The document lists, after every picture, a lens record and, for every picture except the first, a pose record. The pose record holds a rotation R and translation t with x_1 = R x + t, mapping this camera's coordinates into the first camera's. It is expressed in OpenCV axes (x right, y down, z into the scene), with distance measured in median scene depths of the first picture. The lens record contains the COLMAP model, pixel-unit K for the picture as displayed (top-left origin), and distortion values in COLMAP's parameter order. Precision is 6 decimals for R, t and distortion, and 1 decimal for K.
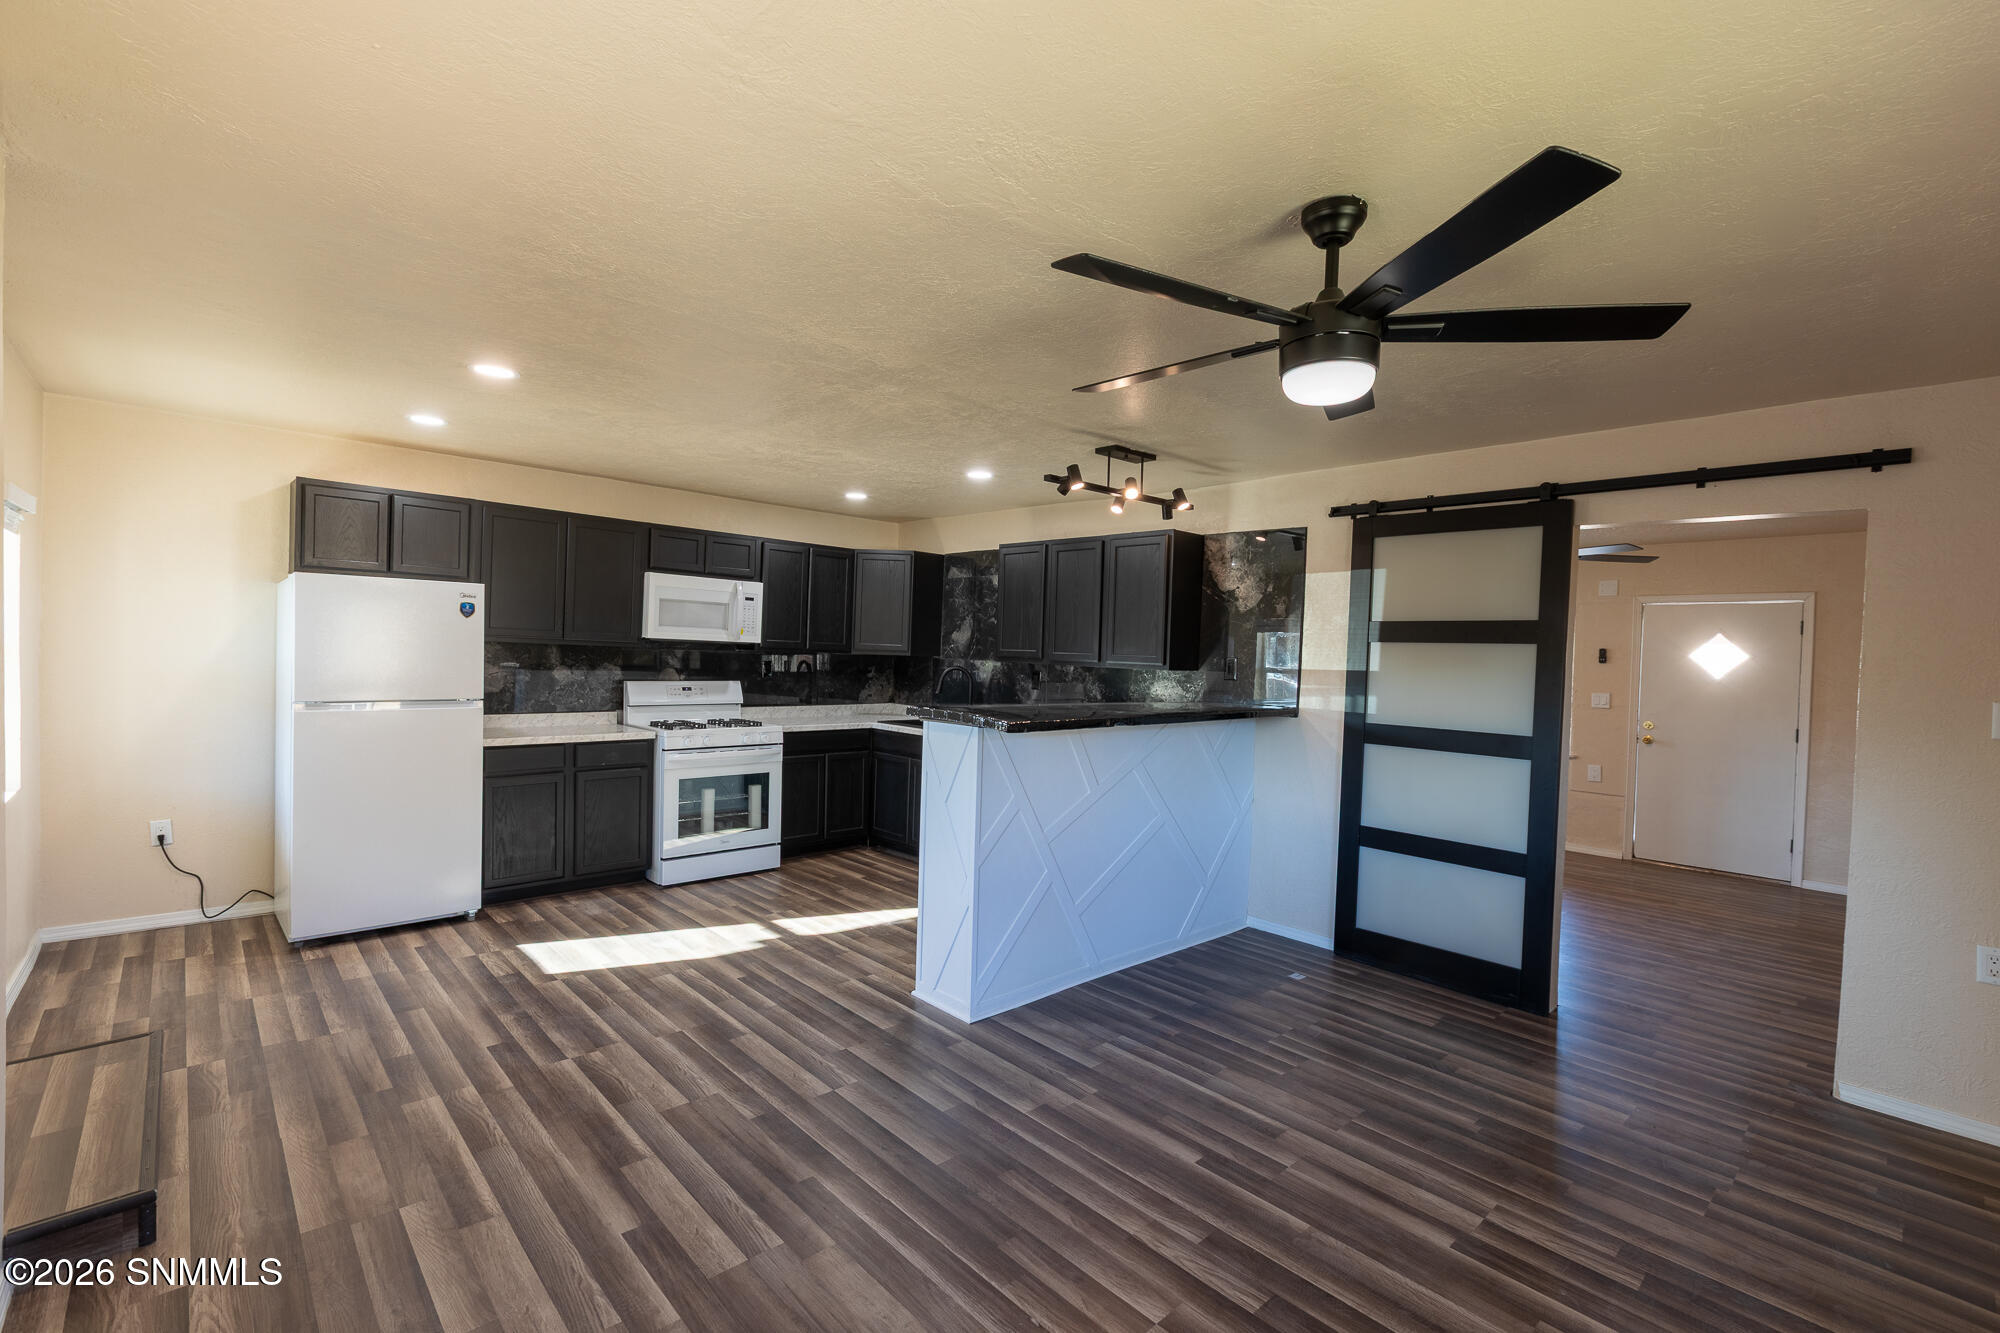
lens RADIAL K [[884.8, 0, 990.5], [0, 884.8, 673.6], [0, 0, 1]] dist [0.004643, 0.000819]
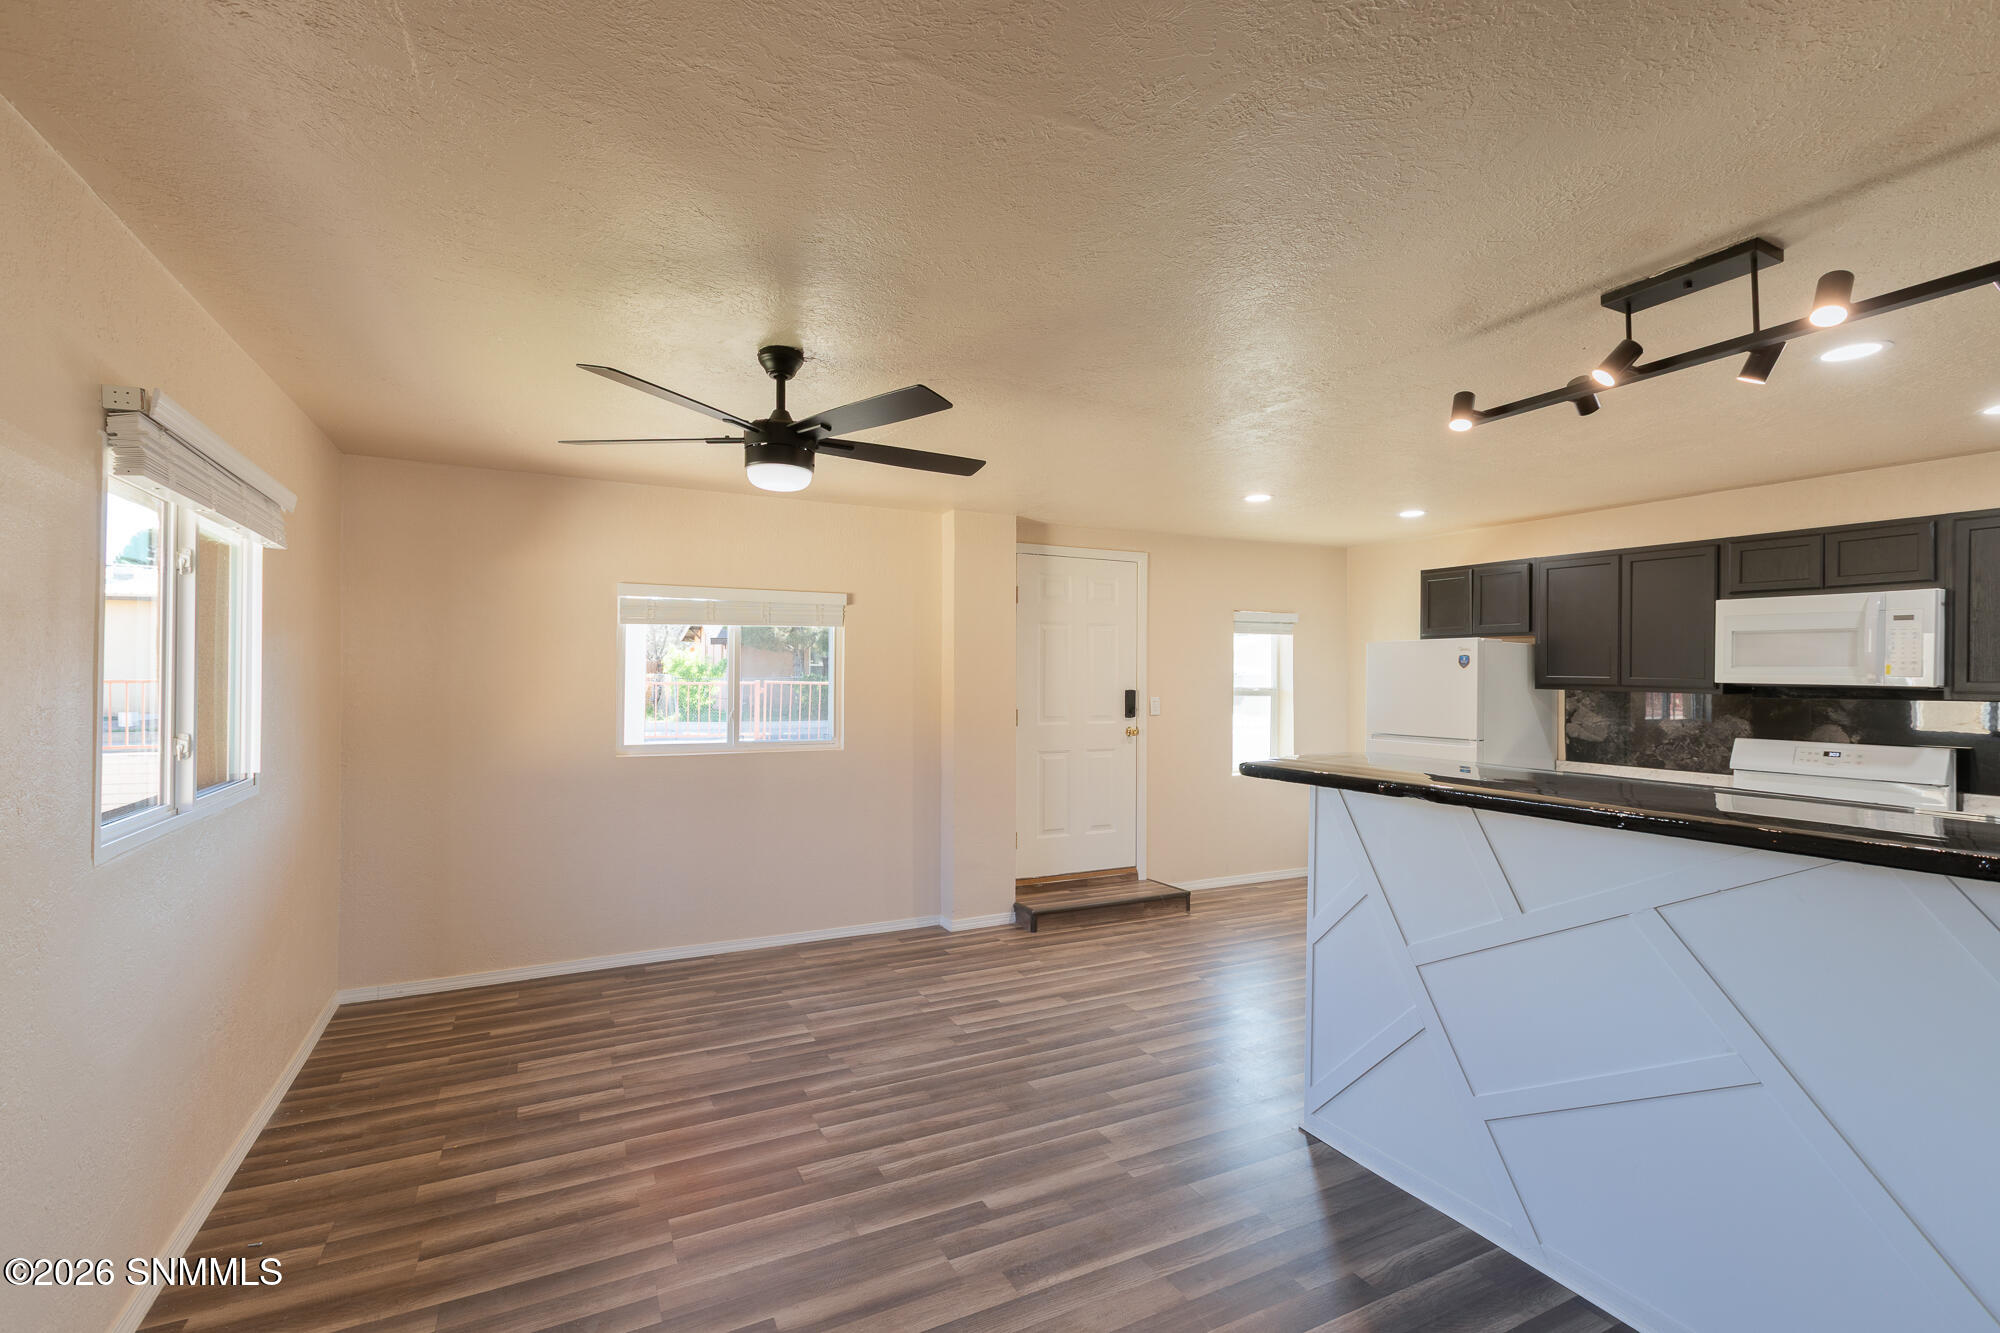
lens RADIAL K [[884.8, 0, 990.5], [0, 884.8, 673.6], [0, 0, 1]] dist [0.004643, 0.000819]
pose [[-0.276460, -0.037254, -0.960303, 0.586125], [-0.042009, 0.998762, -0.026652, 0.000430], [0.960107, 0.032974, -0.277682, 0.624918]]
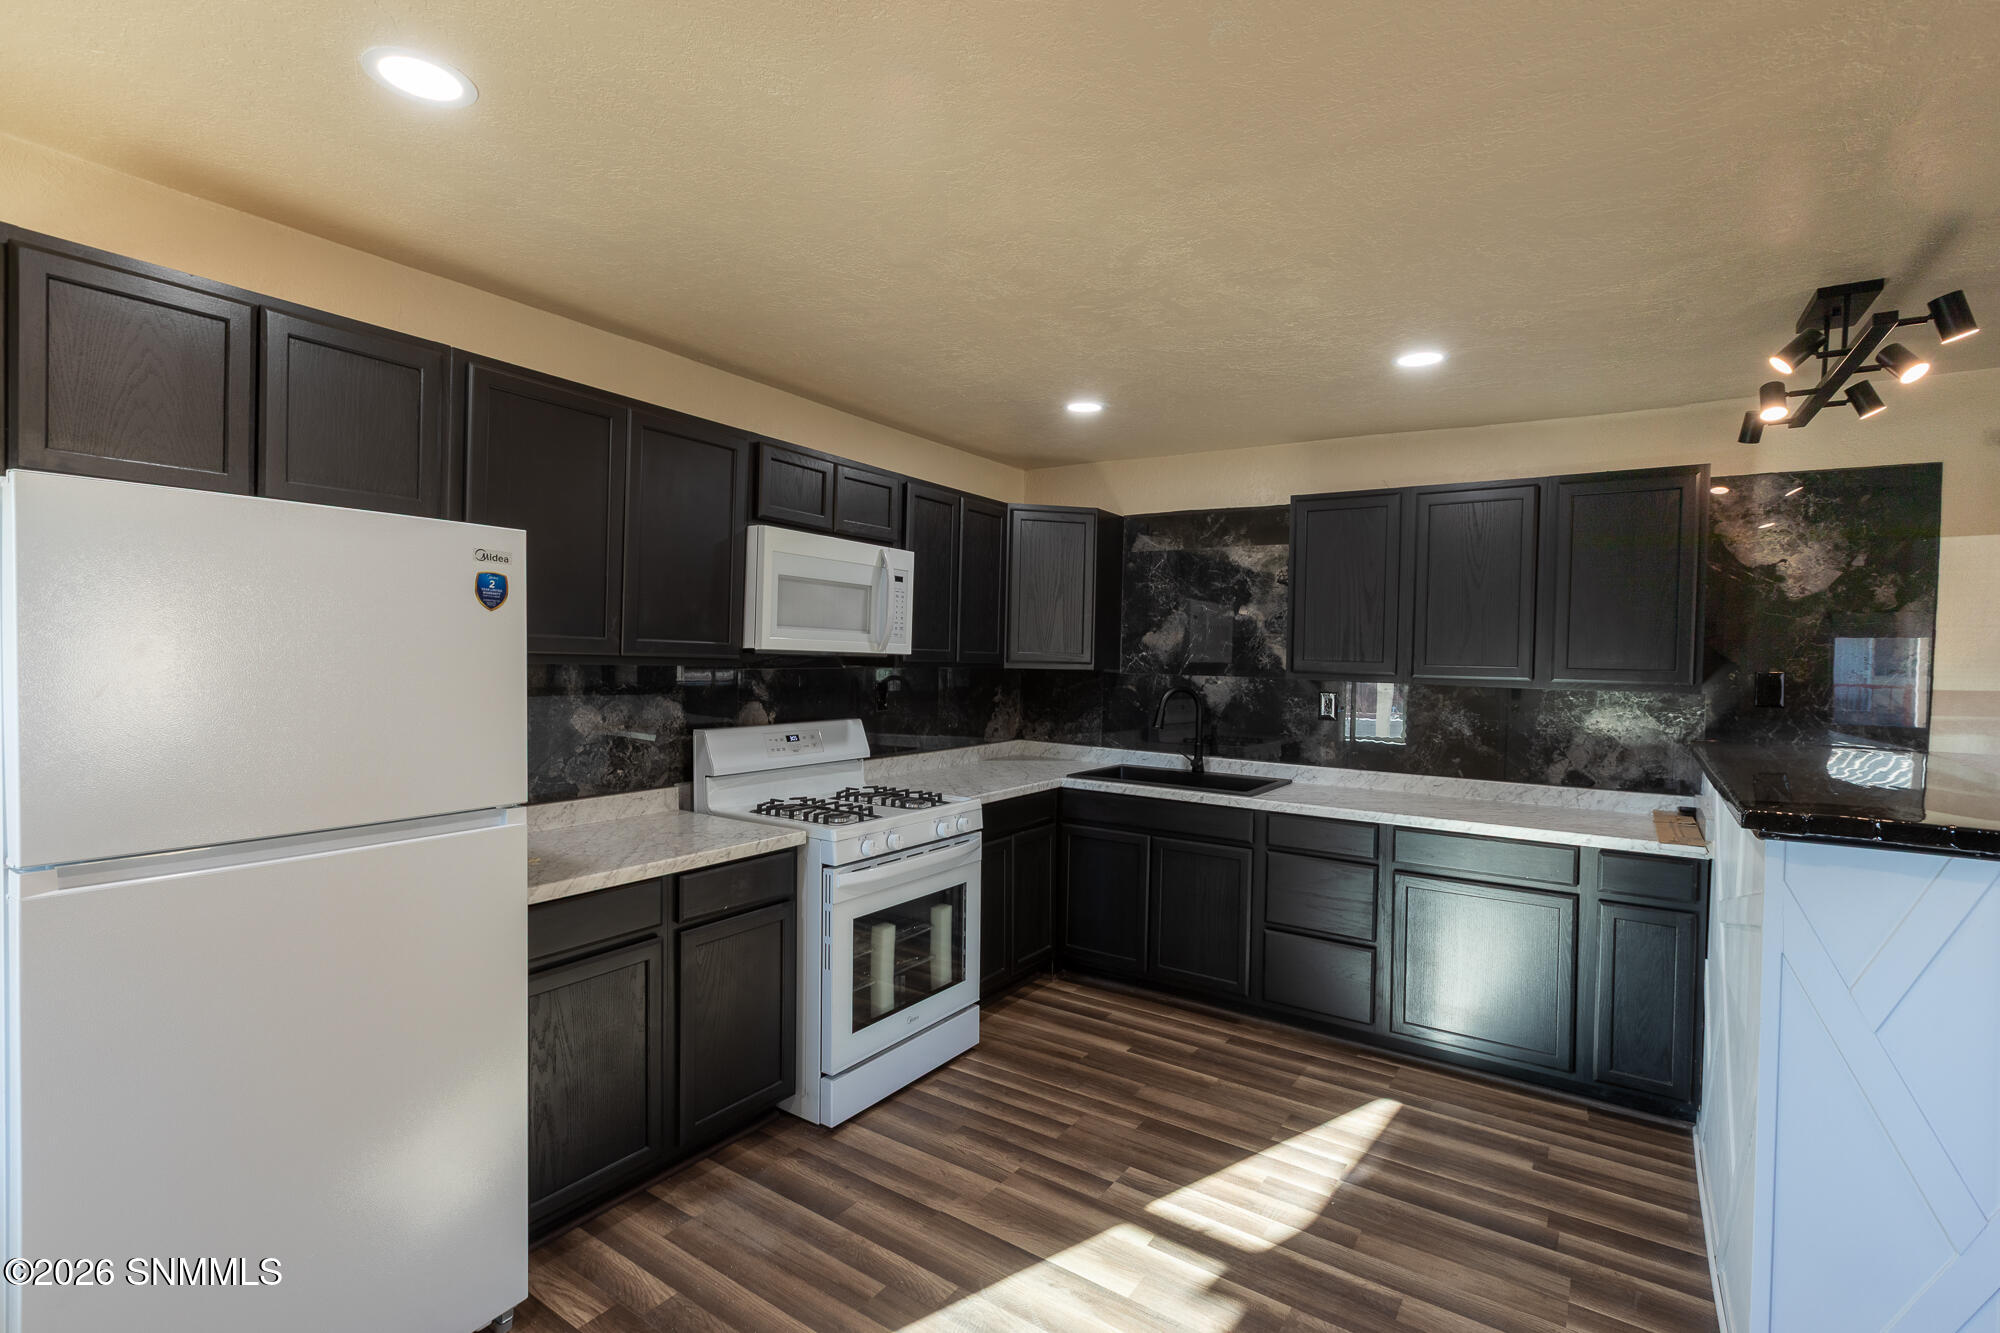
lens RADIAL K [[913.4, 0, 989.1], [0, 913.4, 673.2], [0, 0, 1]] dist [0.003236, 0.000413]
pose [[0.974498, -0.017318, 0.223726, -0.394547], [0.017016, 0.999850, 0.003280, -0.026667], [-0.223750, 0.000610, 0.974646, 0.457411]]
